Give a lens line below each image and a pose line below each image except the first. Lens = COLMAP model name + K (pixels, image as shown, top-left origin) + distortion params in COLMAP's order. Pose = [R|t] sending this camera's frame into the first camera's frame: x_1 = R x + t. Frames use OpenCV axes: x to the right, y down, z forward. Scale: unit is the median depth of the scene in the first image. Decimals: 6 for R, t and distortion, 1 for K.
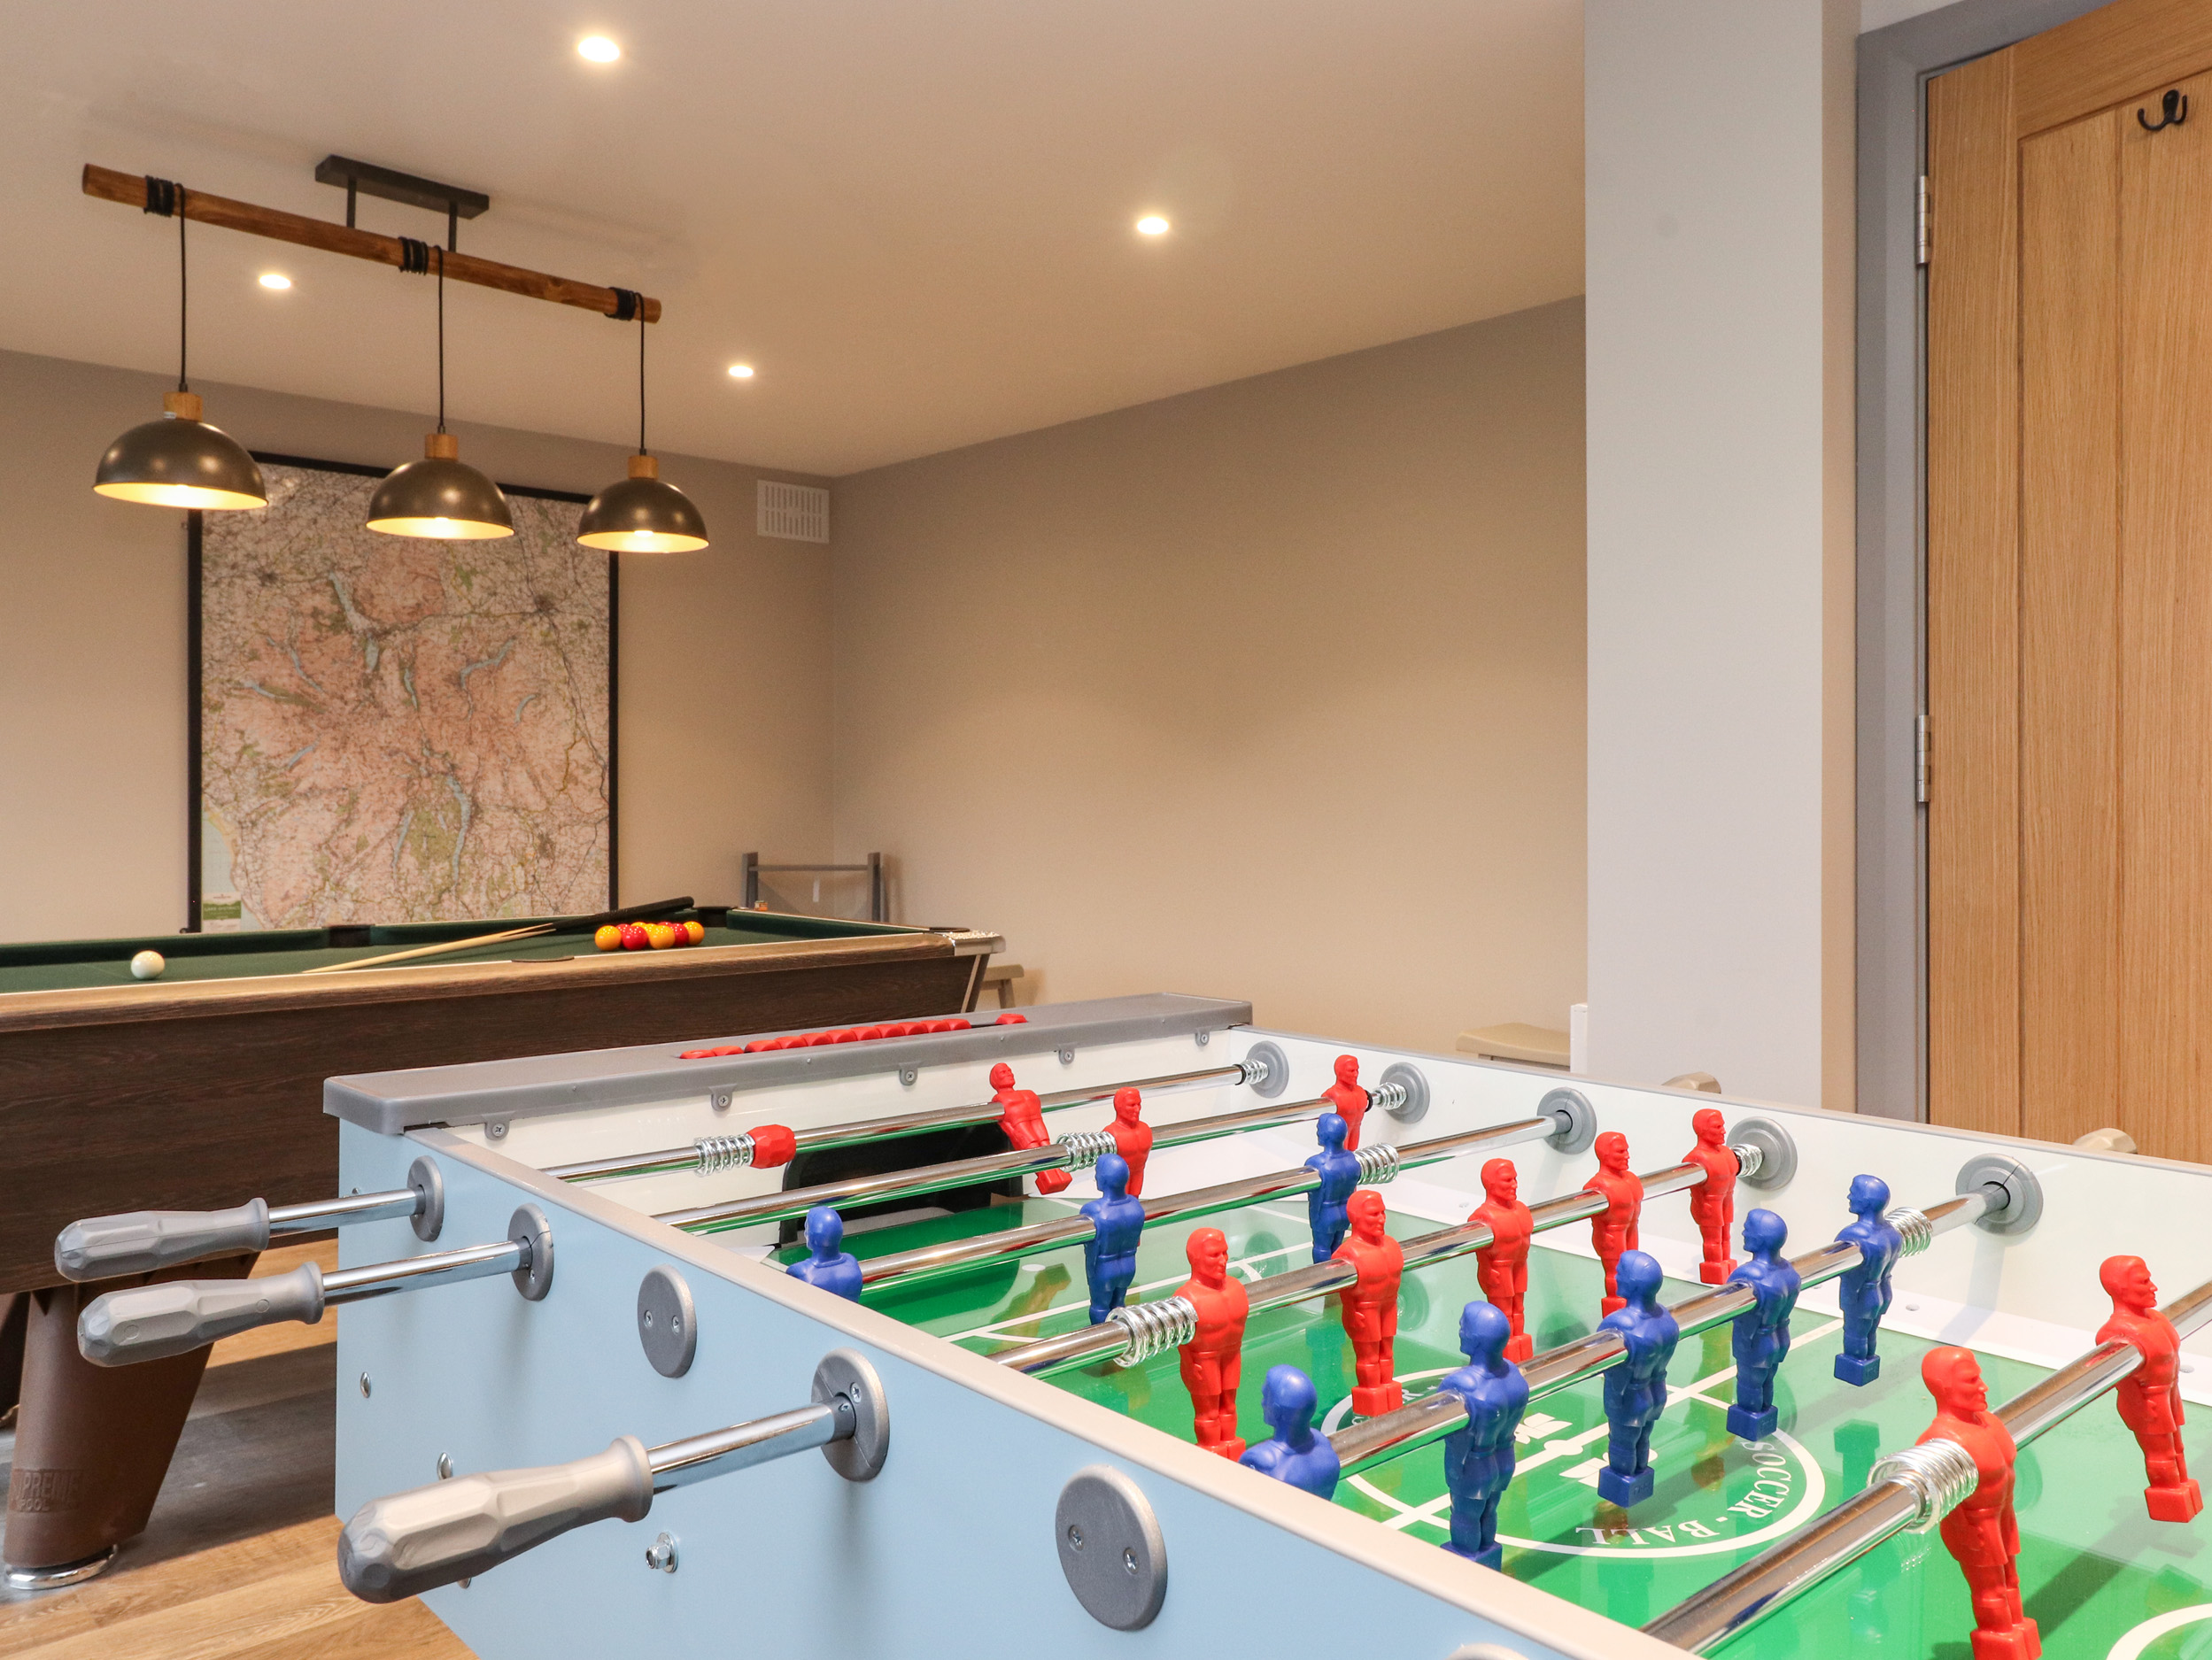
lens RADIAL K [[1641.6, 0, 1106.0], [0, 1641.6, 830.0], [0, 0, 1]] dist [-0.002400, -0.004744]
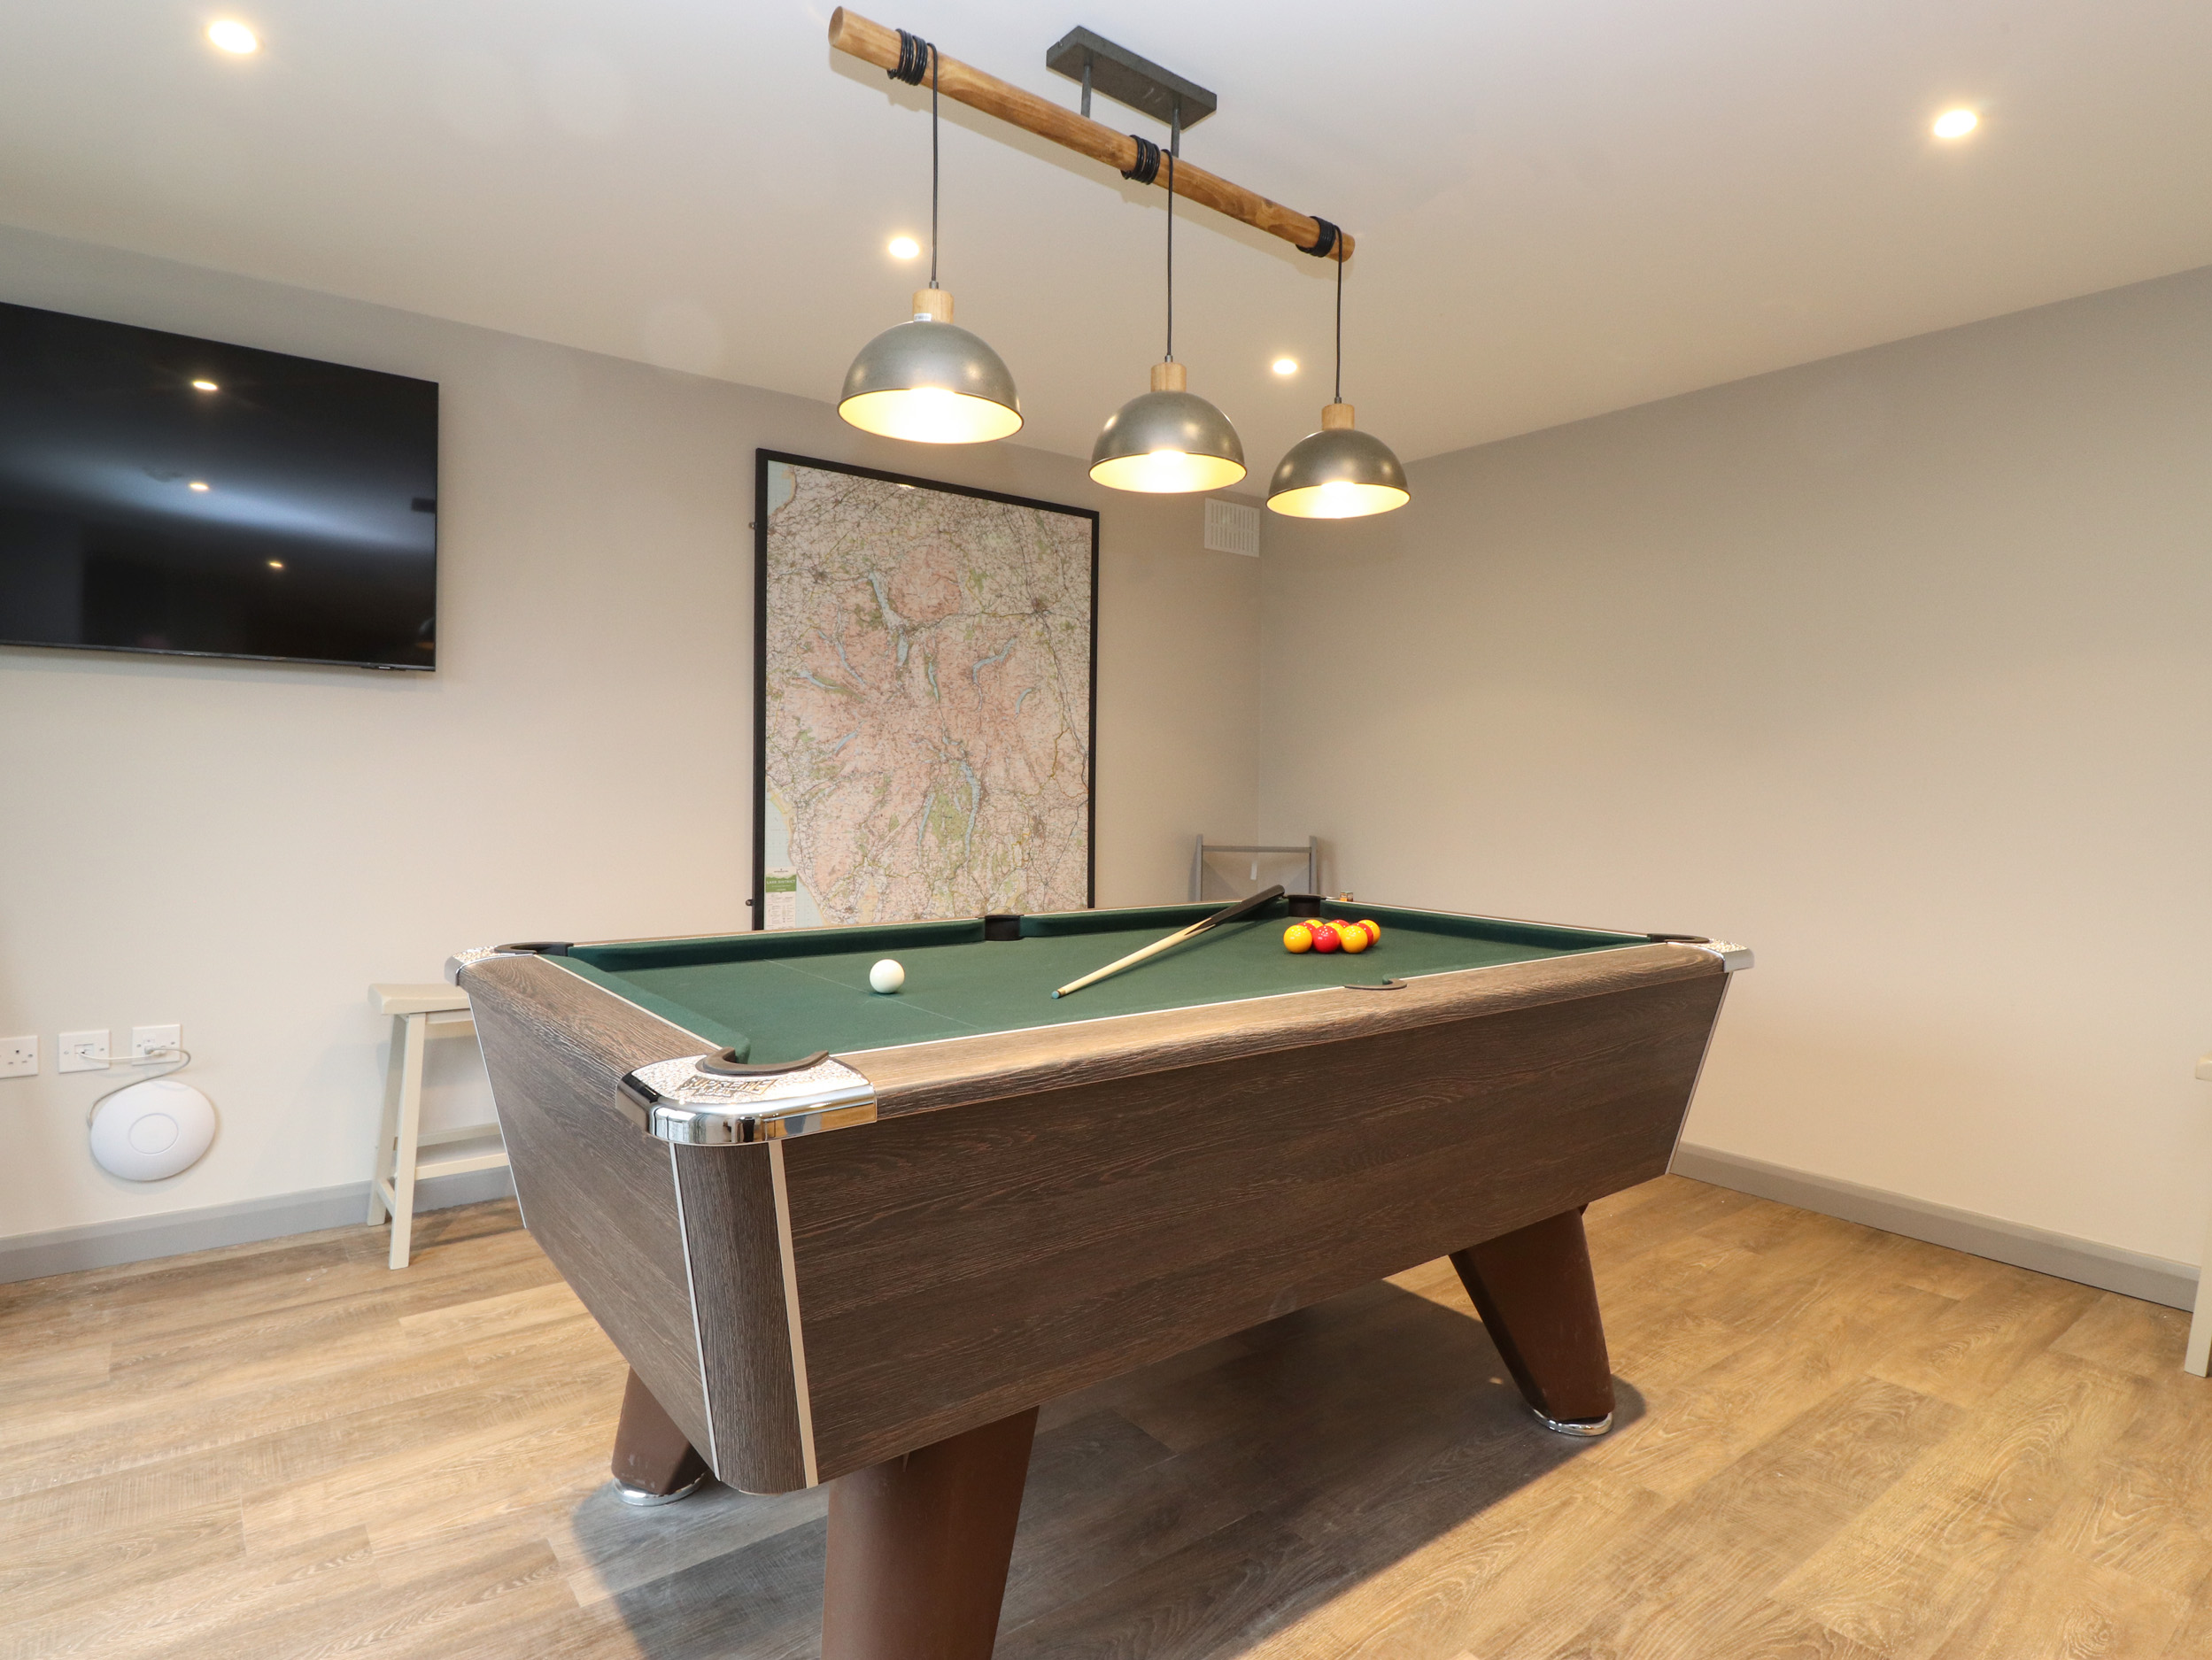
lens RADIAL K [[1180.2, 0, 1106.0], [0, 1180.2, 830.0], [0, 0, 1]] dist [0.001312, 0.000333]
pose [[0.995540, 0.015940, -0.092983, -0.237622], [-0.014254, 0.999722, 0.018765, -0.003704], [0.093256, -0.017356, 0.995491, 0.230546]]
